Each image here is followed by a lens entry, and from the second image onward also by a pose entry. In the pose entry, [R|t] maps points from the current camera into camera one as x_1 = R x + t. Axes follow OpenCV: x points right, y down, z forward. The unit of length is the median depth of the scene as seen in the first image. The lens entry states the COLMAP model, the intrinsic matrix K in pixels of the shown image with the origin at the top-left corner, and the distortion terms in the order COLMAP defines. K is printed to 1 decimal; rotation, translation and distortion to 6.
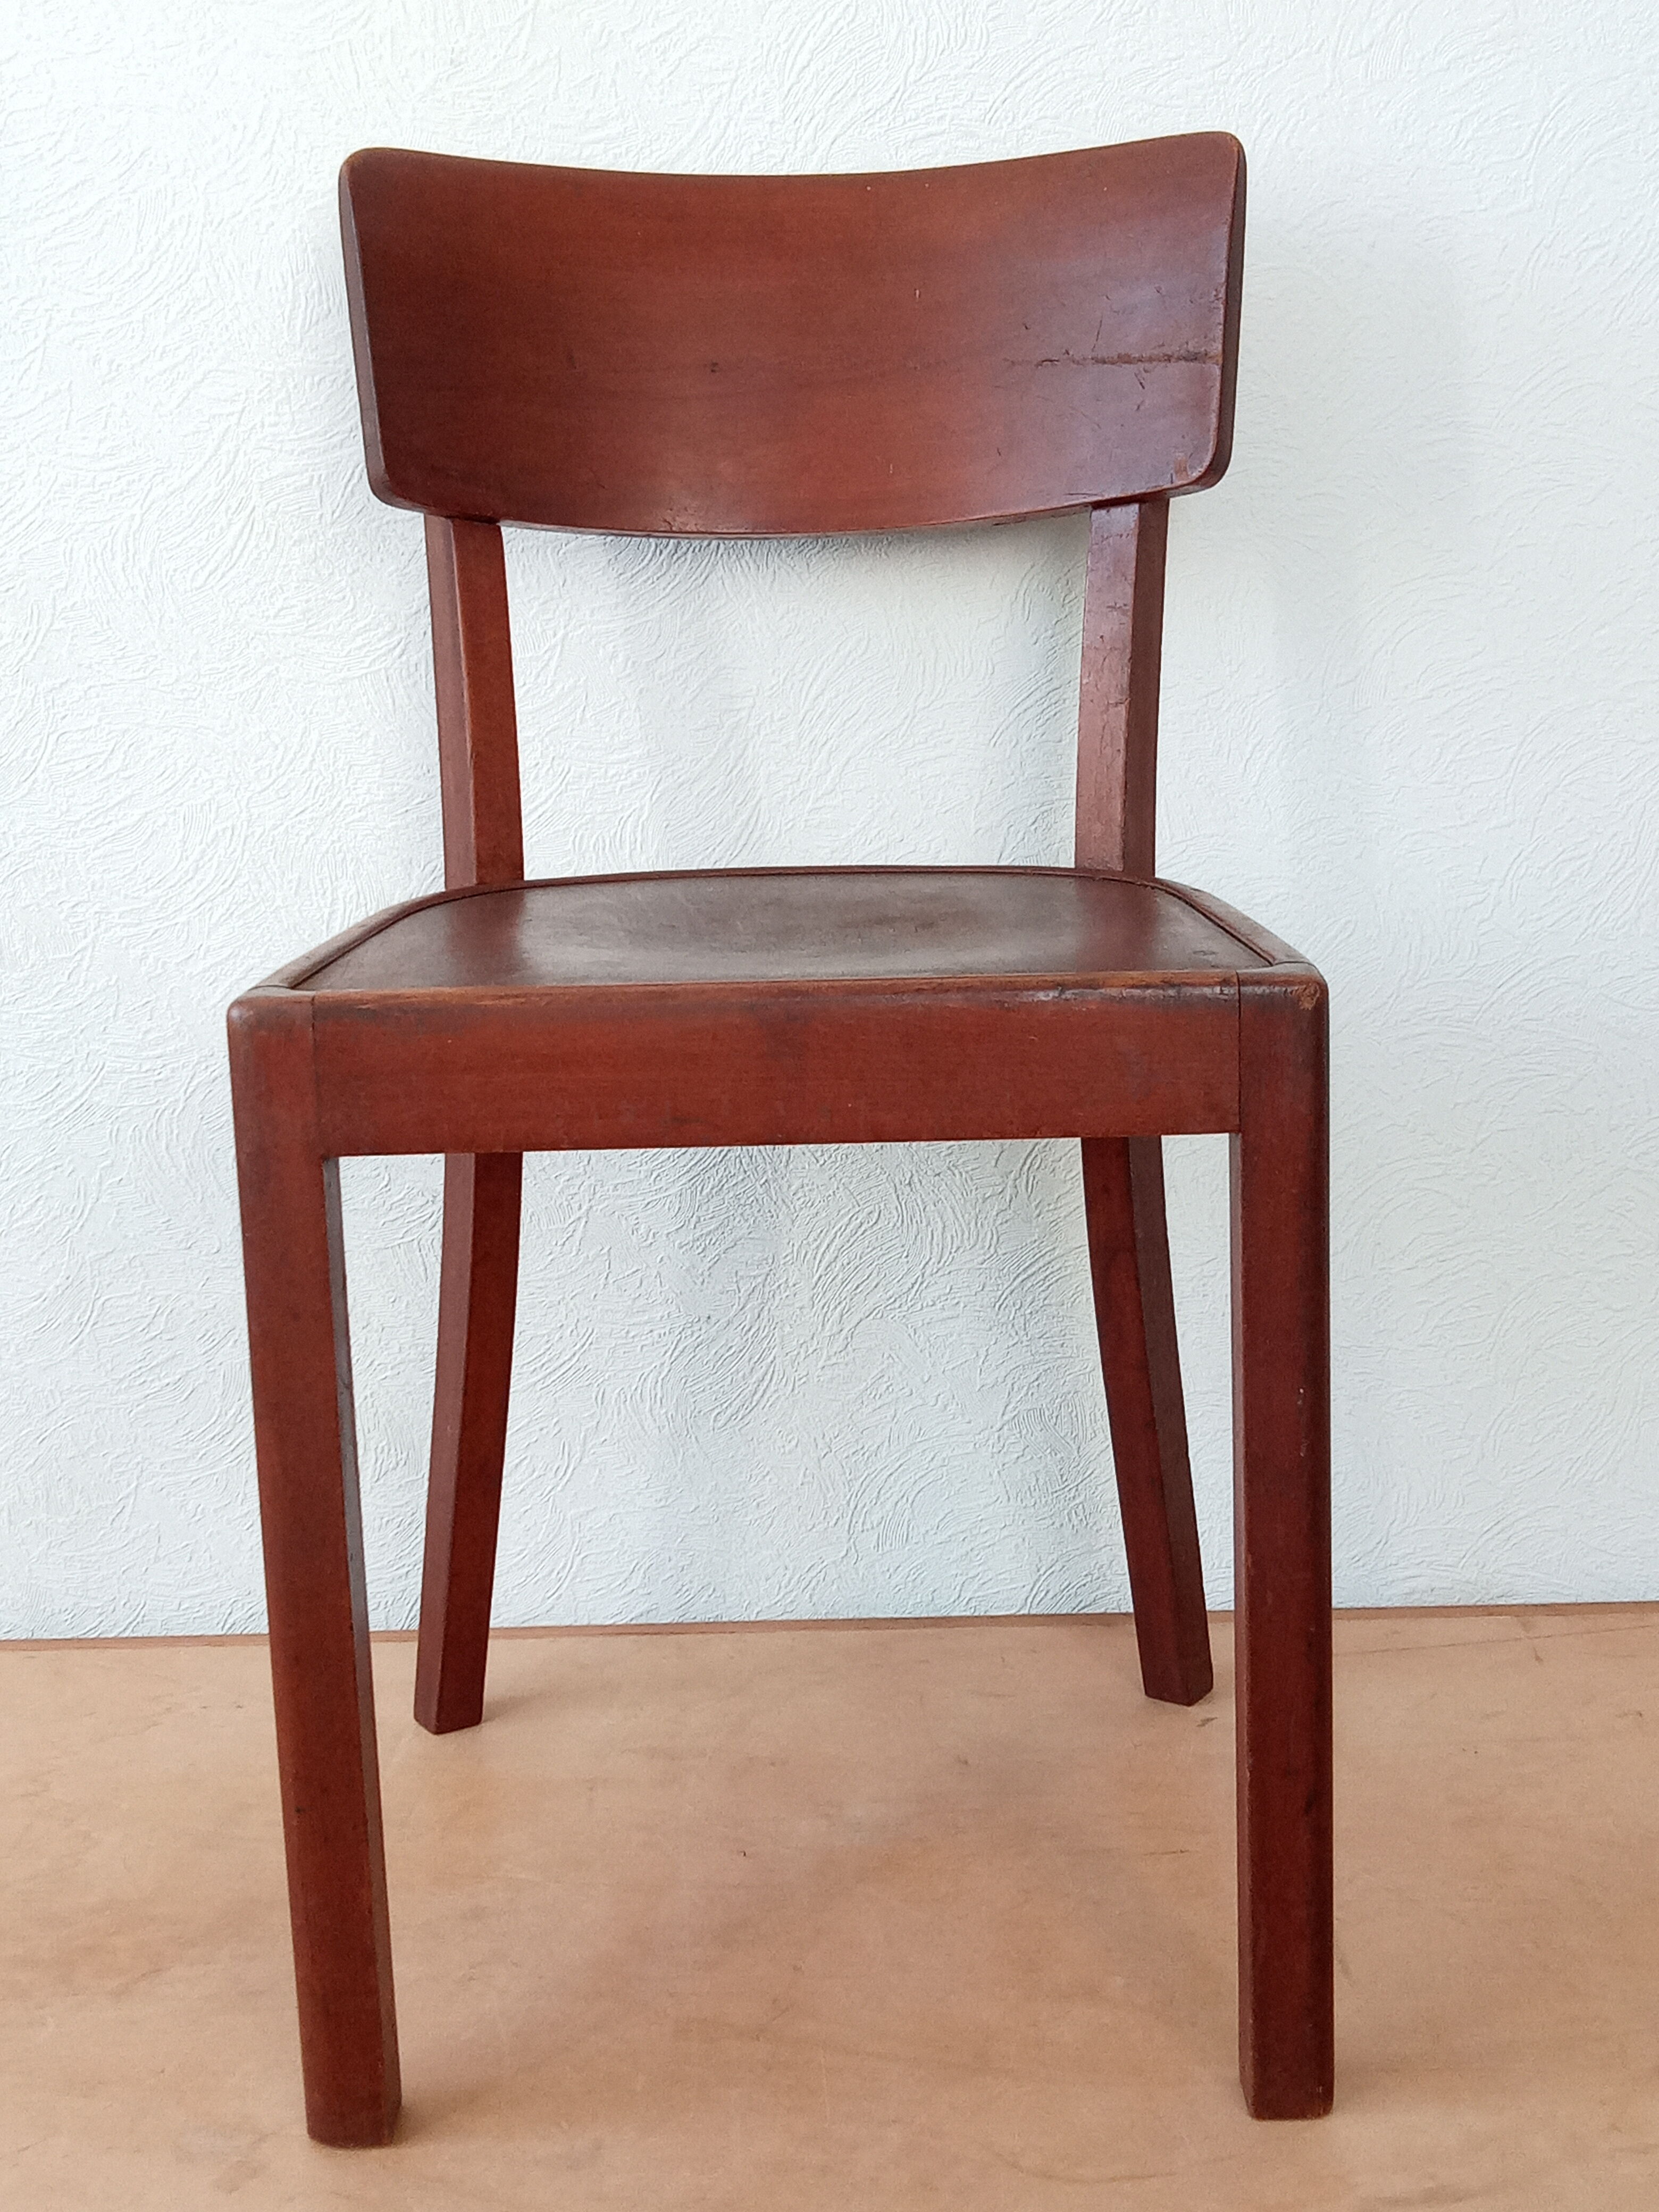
lens RADIAL K [[3106.0, 0, 896.9], [0, 3106.0, 1116.0], [0, 0, 1]] dist [0.043762, 0.000000]
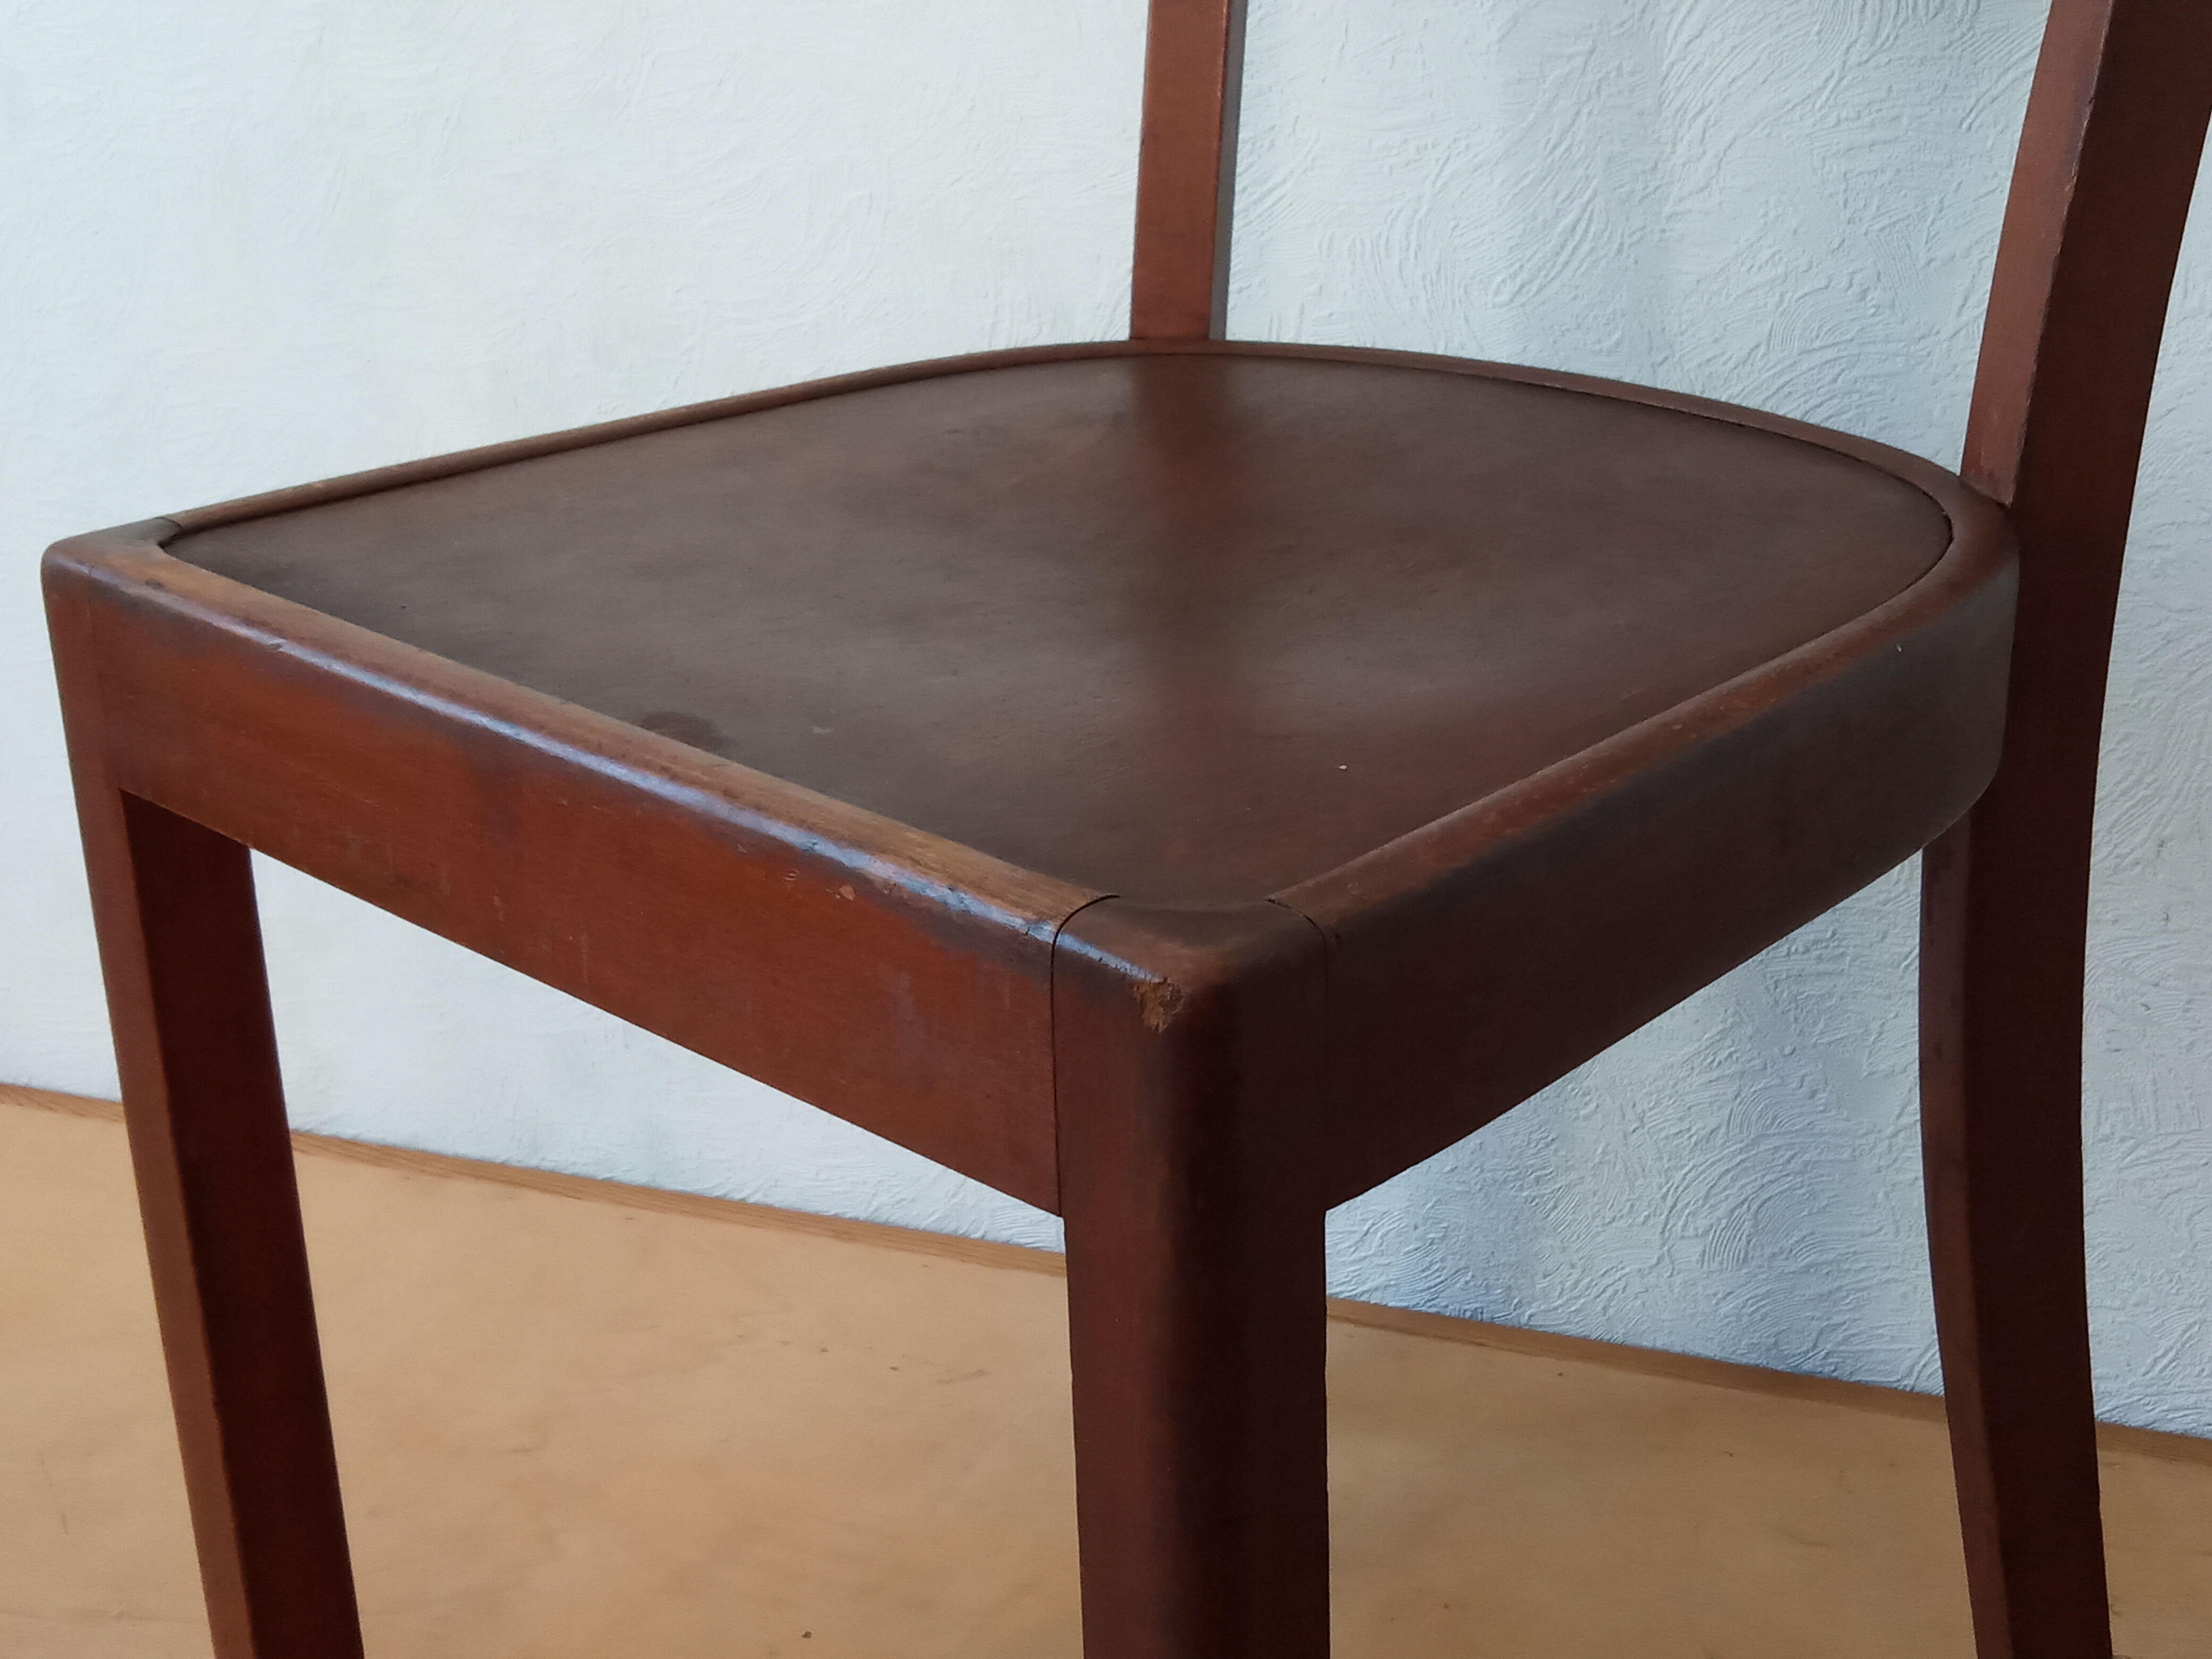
lens RADIAL K [[3106.0, 0, 1112.4], [0, 3106.0, 800.0], [0, 0, 1]] dist [0.043762, 0.000000]
pose [[0.932566, 0.121477, -0.339948, 0.101718], [-0.055305, 0.978642, 0.197991, -0.101893], [0.356739, -0.165839, 0.919367, 0.333585]]
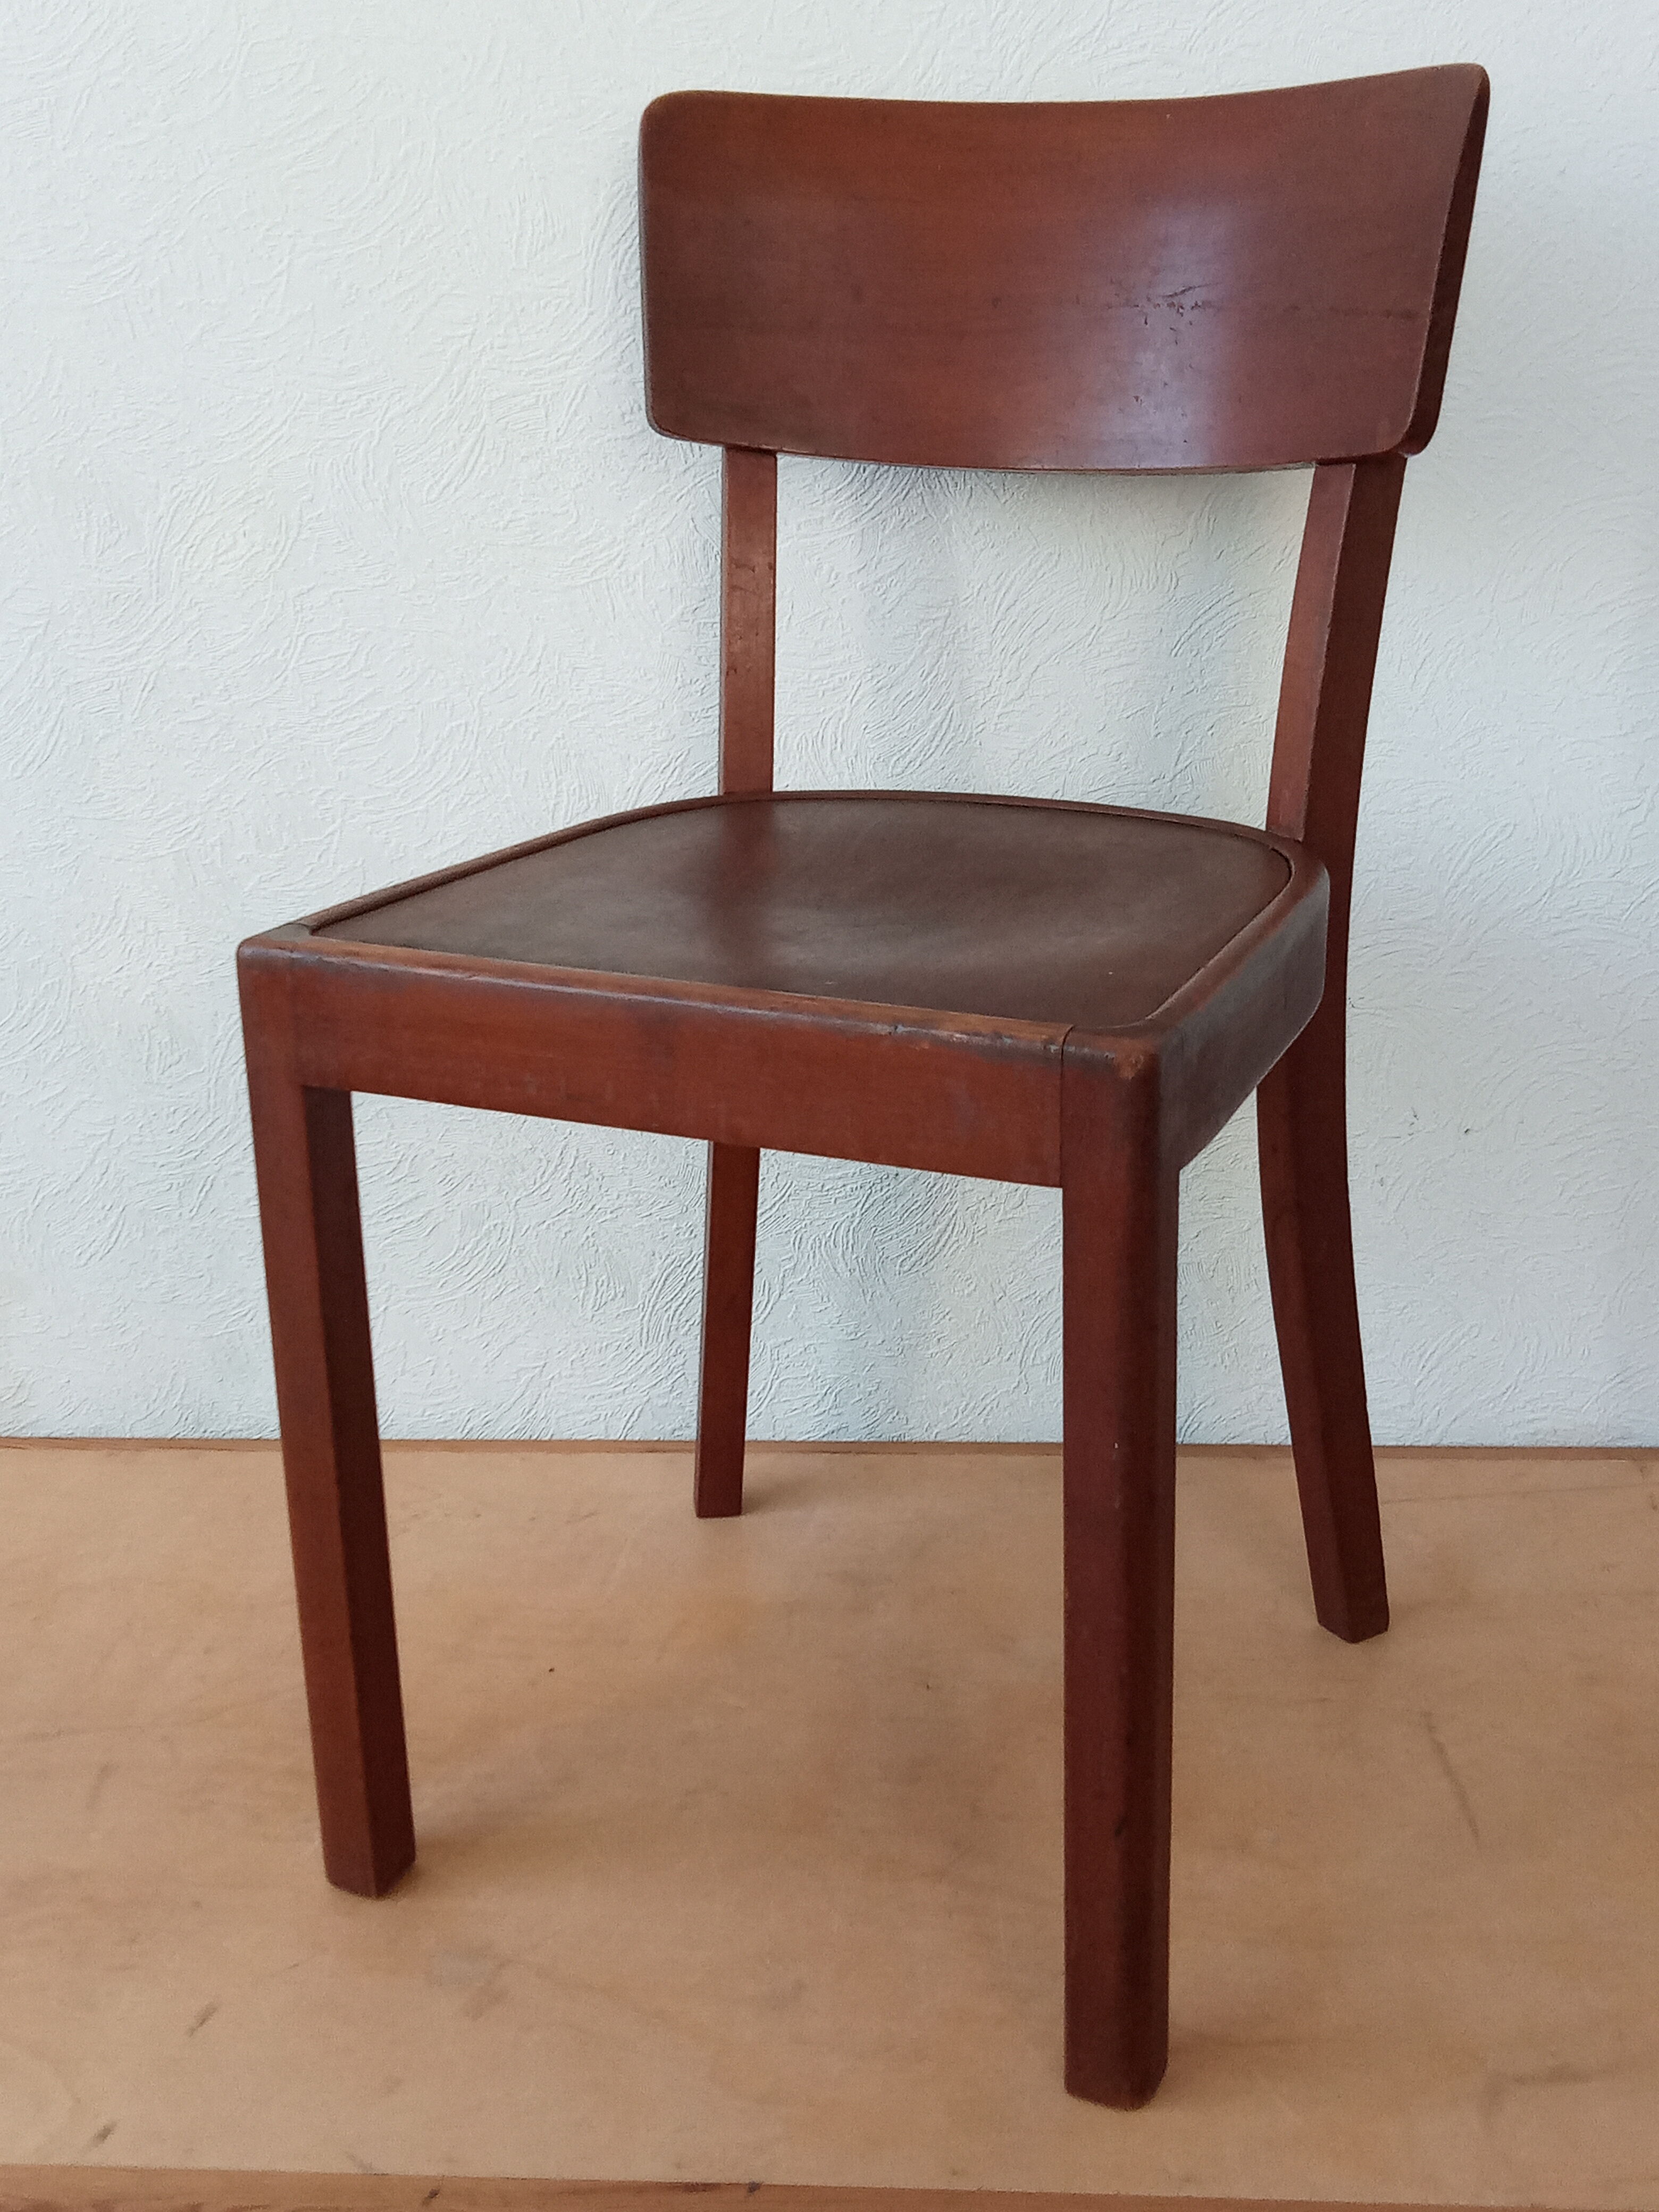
lens RADIAL K [[2726.0, 0, 869.8], [0, 2726.0, 1100.3], [0, 0, 1]] dist [0.042882, 0.000000]
pose [[0.998051, 0.020958, -0.058778, -0.014864], [-0.013343, 0.991803, 0.127075, -0.085797], [0.060960, -0.126043, 0.990150, 0.053055]]
